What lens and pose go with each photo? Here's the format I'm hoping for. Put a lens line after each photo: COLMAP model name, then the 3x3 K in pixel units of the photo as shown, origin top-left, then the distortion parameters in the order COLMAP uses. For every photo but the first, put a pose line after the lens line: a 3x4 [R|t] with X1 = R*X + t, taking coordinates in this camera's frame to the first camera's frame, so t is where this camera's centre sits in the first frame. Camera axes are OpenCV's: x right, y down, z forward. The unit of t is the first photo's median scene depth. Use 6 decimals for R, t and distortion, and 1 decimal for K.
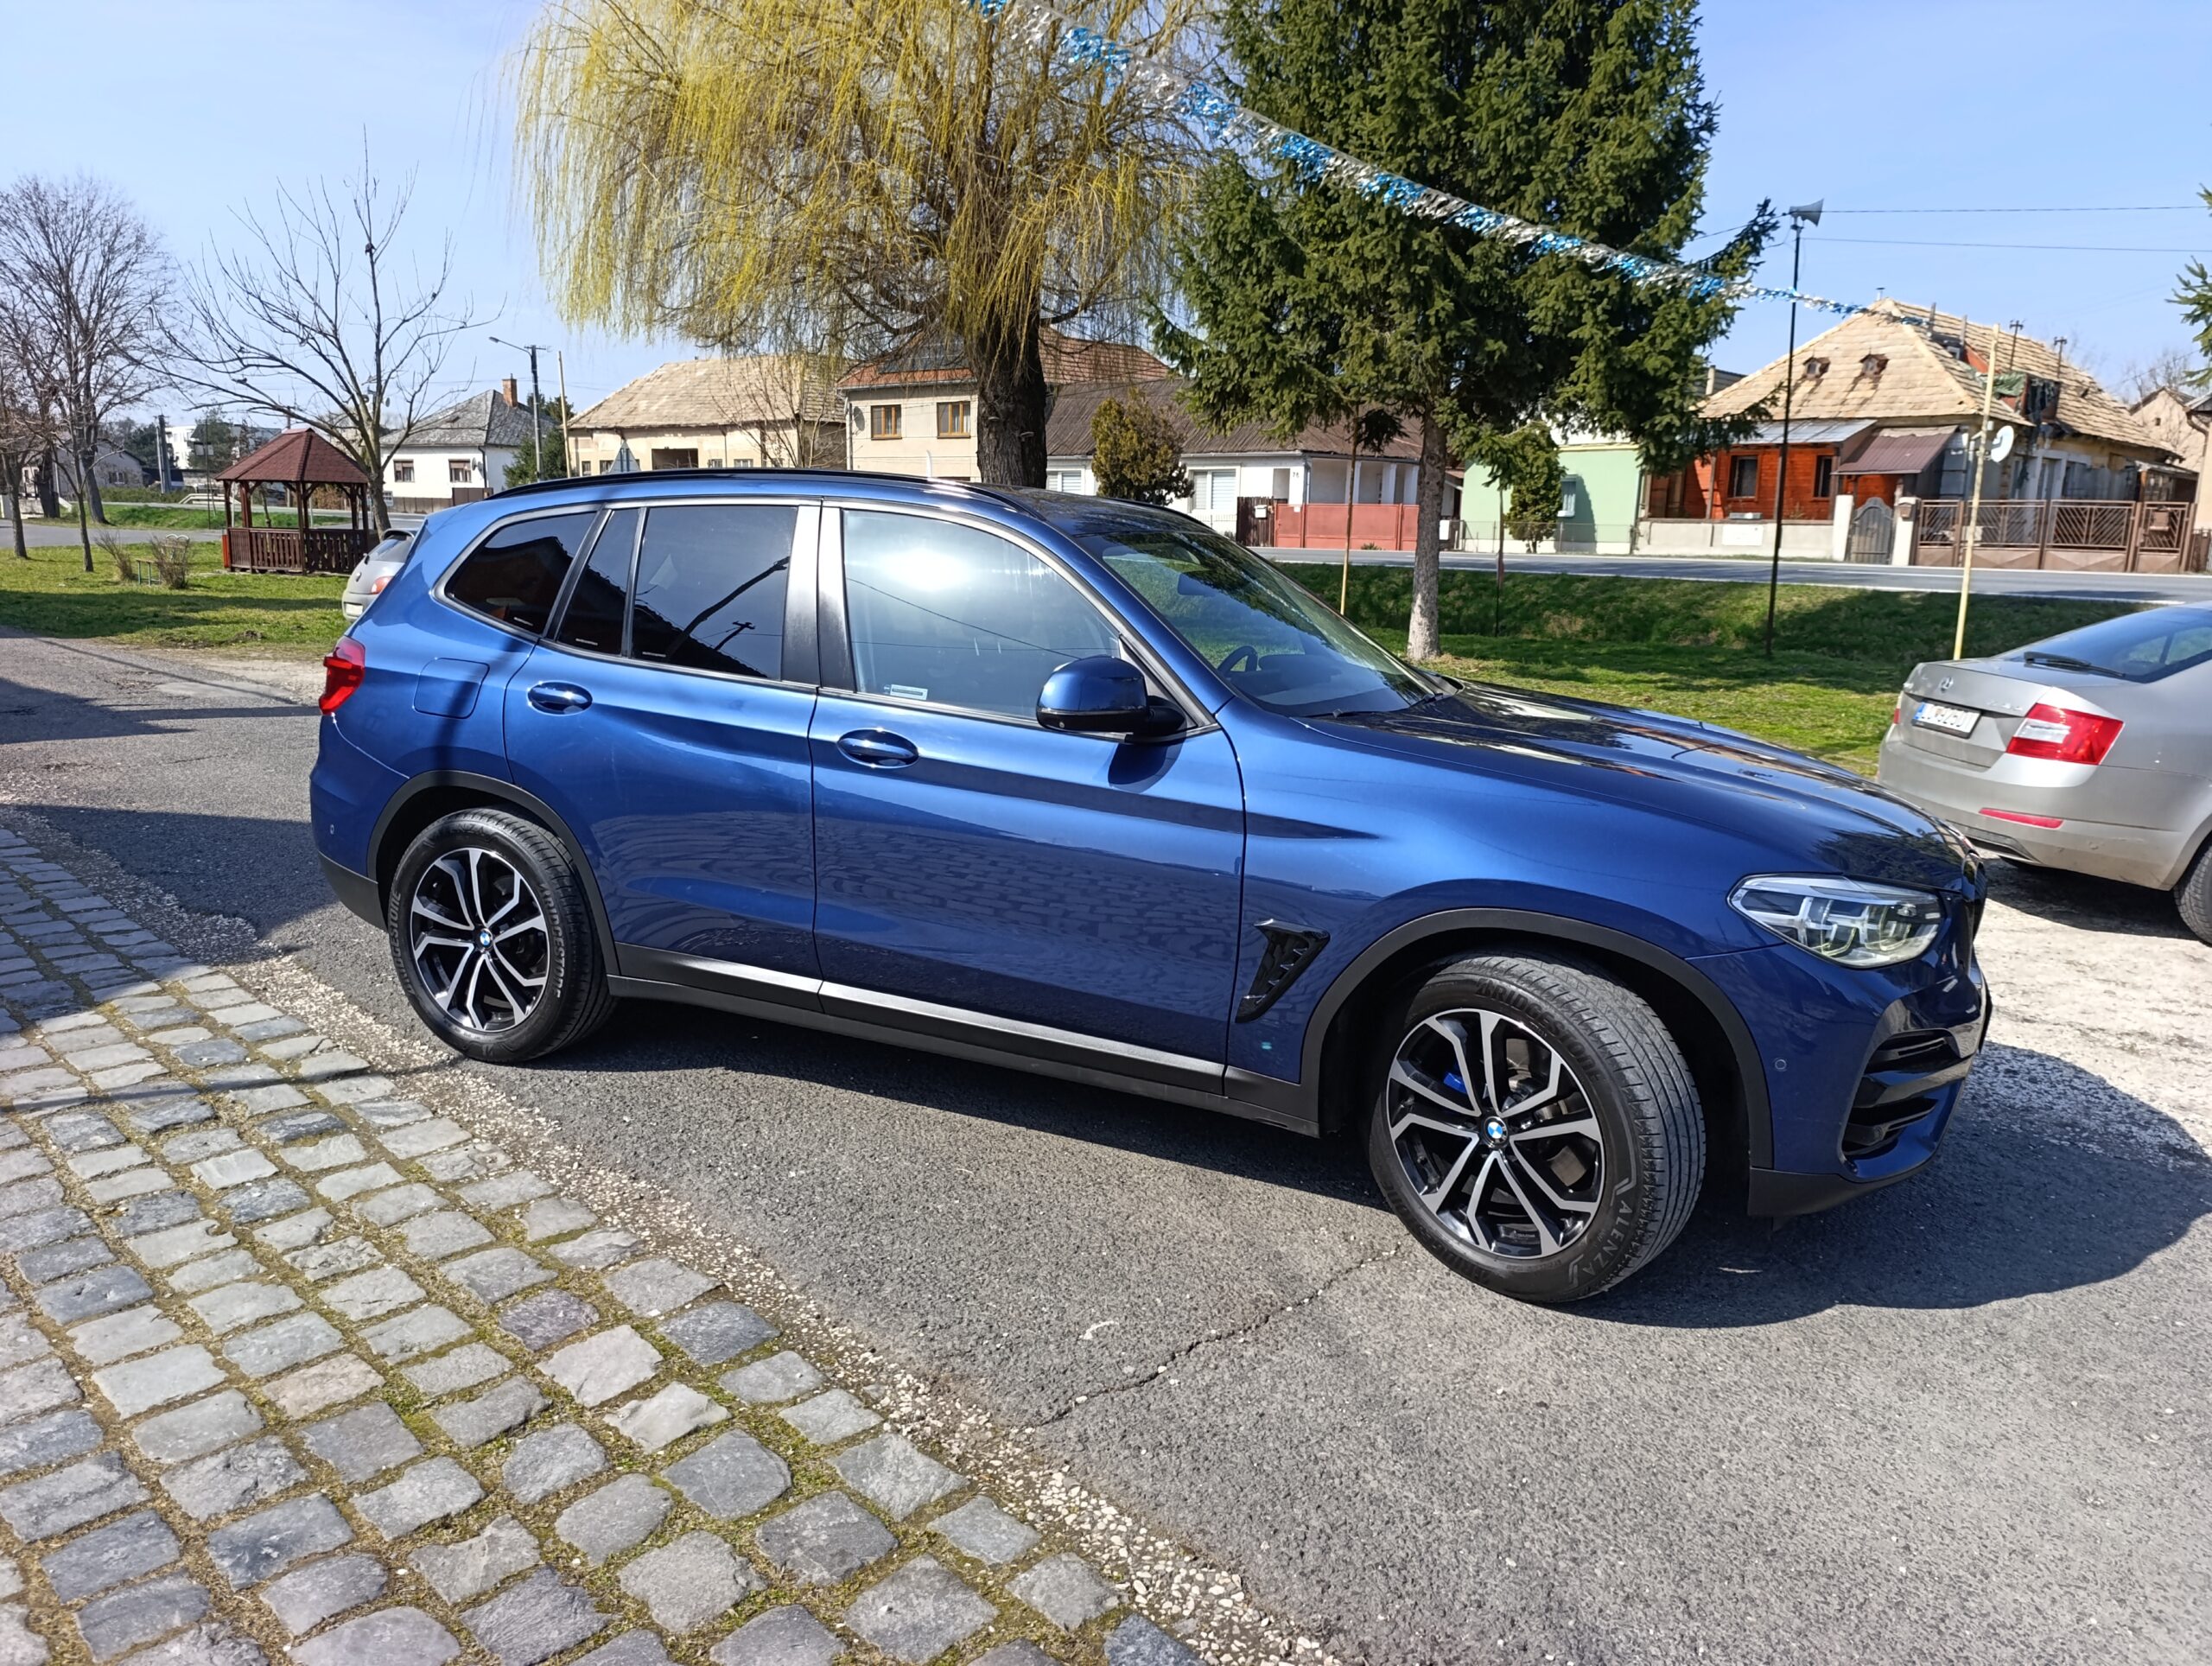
lens RADIAL K [[1521.8, 0, 1106.0], [0, 1521.8, 833.0], [0, 0, 1]] dist [0.009754, -0.020040]
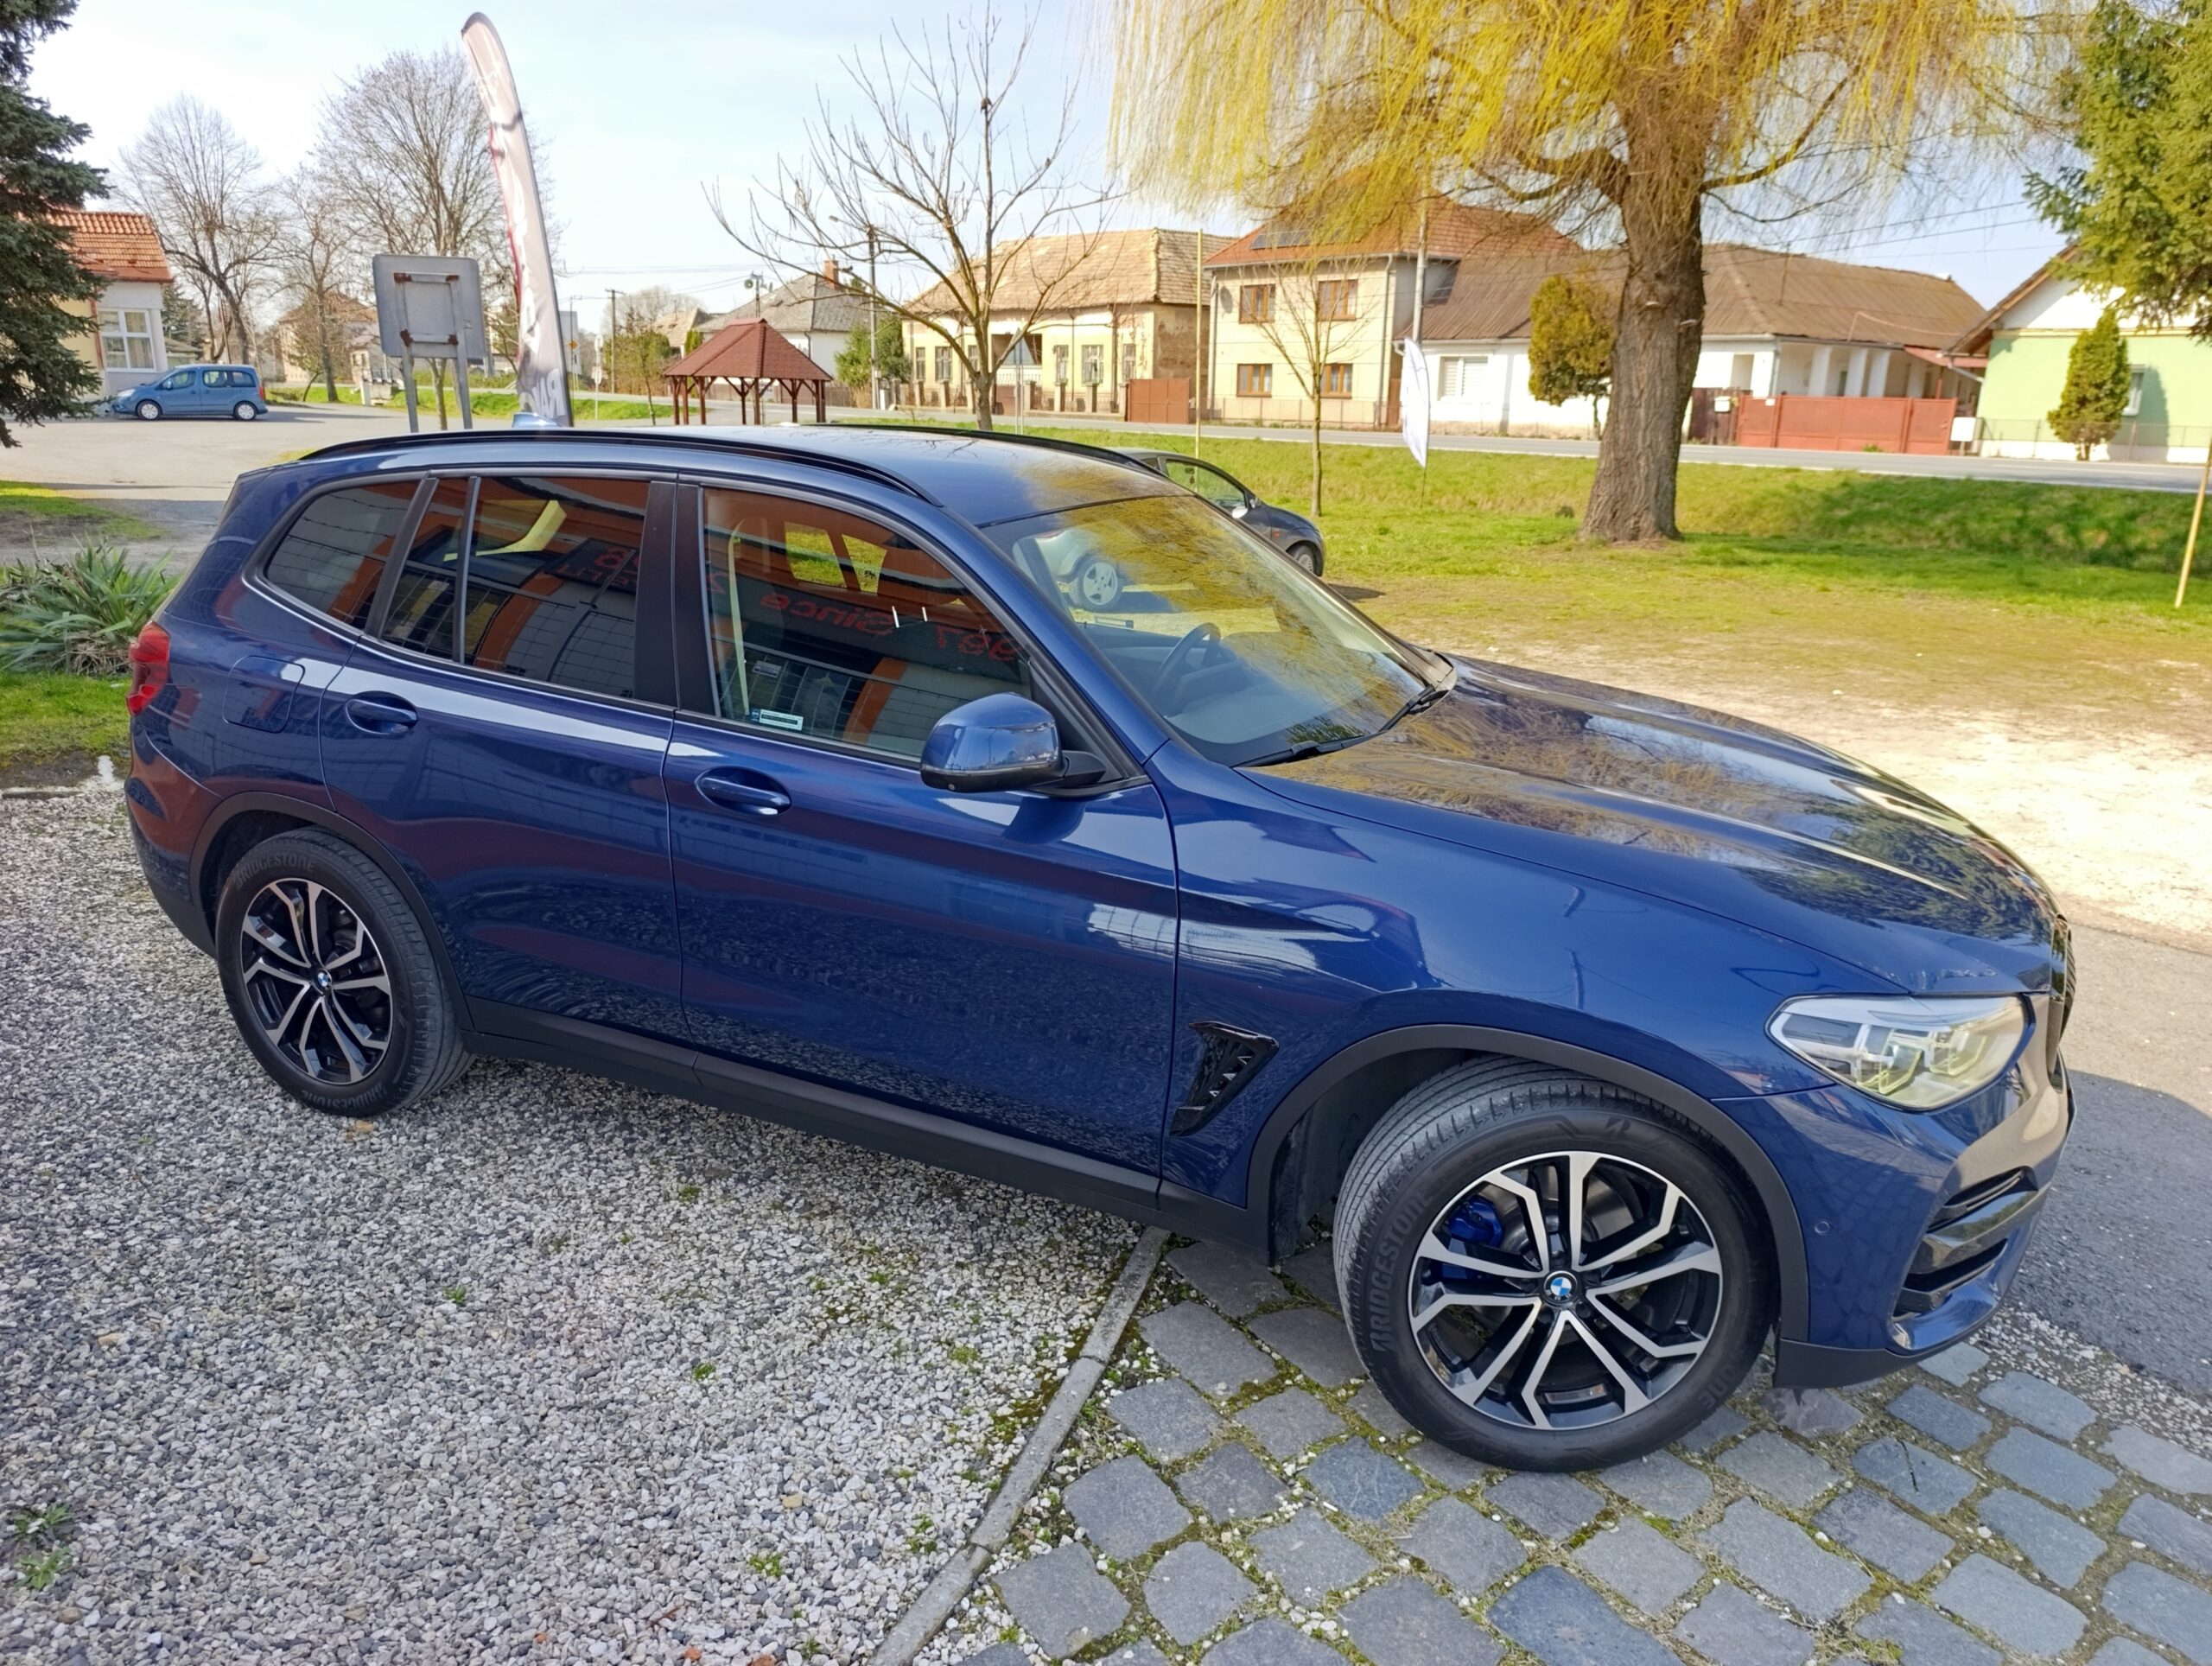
lens RADIAL K [[1506.4, 0, 1083.1], [0, 1506.4, 849.0], [0, 0, 1]] dist [0.005560, -0.006000]
pose [[0.989666, 0.039314, -0.137894, -0.132748], [-0.027166, 0.995670, 0.088901, -0.023725], [0.140792, -0.084237, 0.986449, 0.071055]]
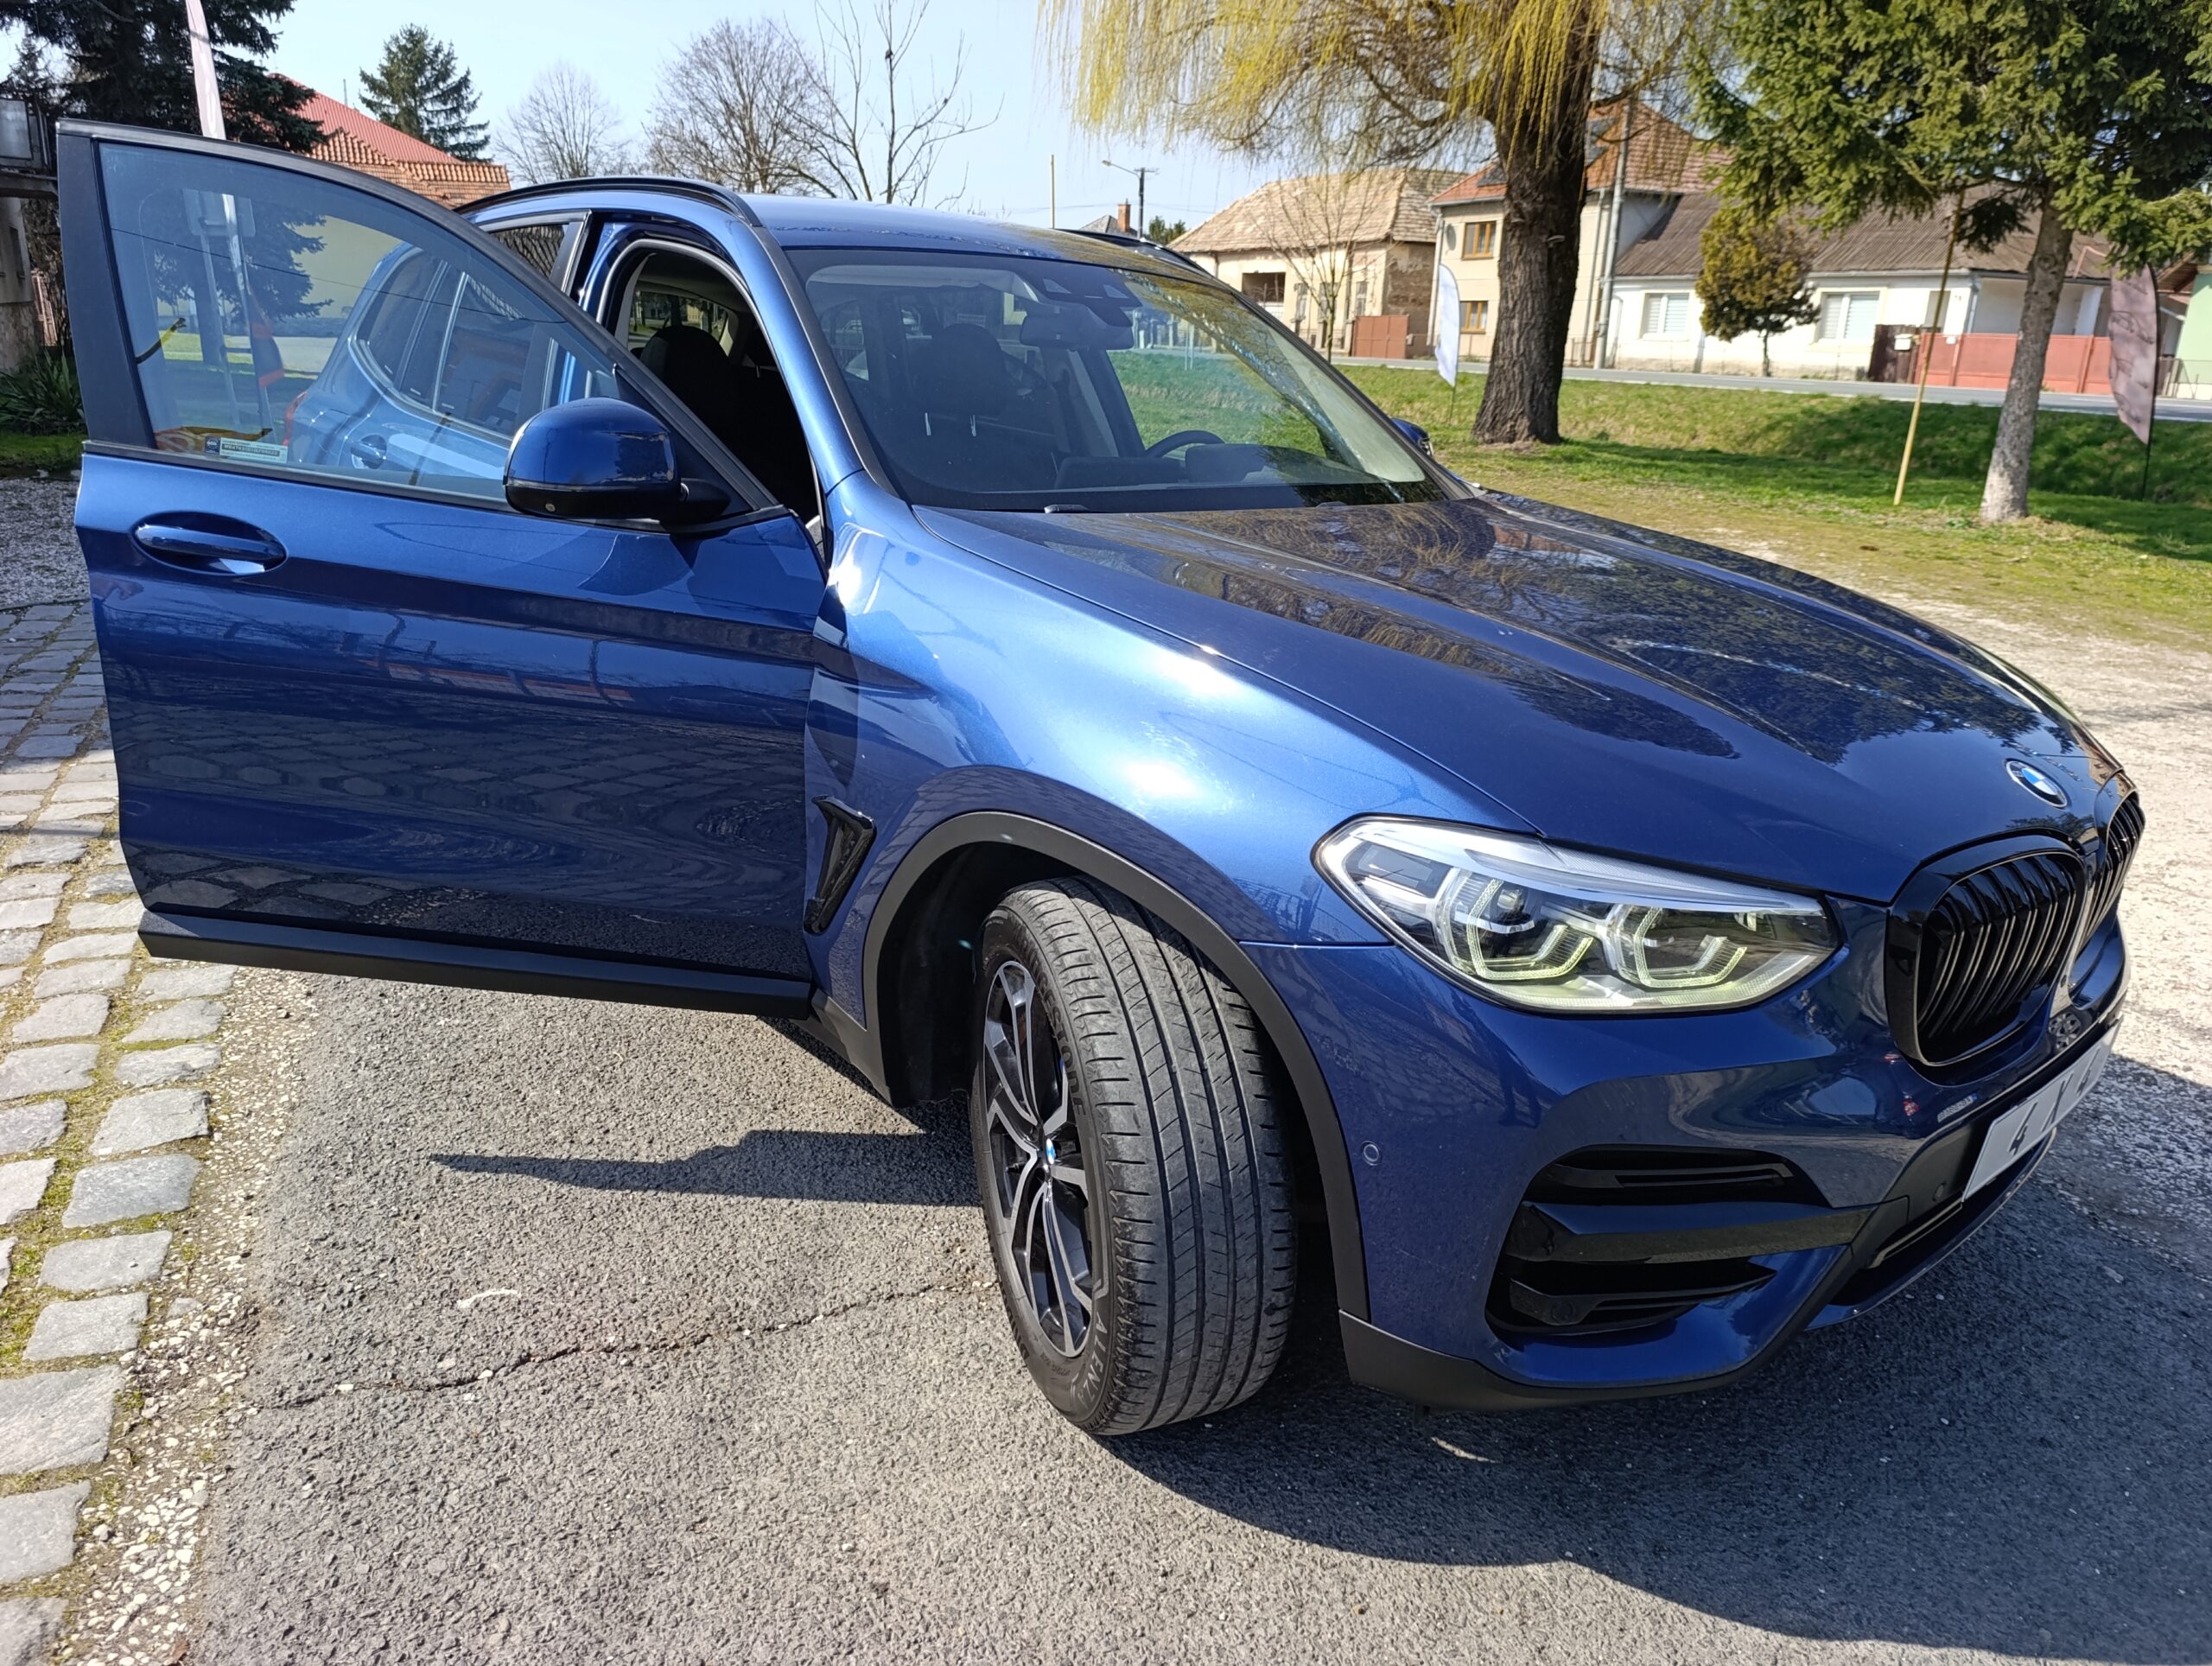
lens RADIAL K [[1506.4, 0, 1083.1], [0, 1506.4, 849.0], [0, 0, 1]] dist [0.005560, -0.006000]
pose [[0.915717, 0.139163, -0.376957, 0.040163], [-0.095485, 0.986603, 0.132275, -0.001669], [0.390315, -0.085132, 0.916737, 0.034106]]
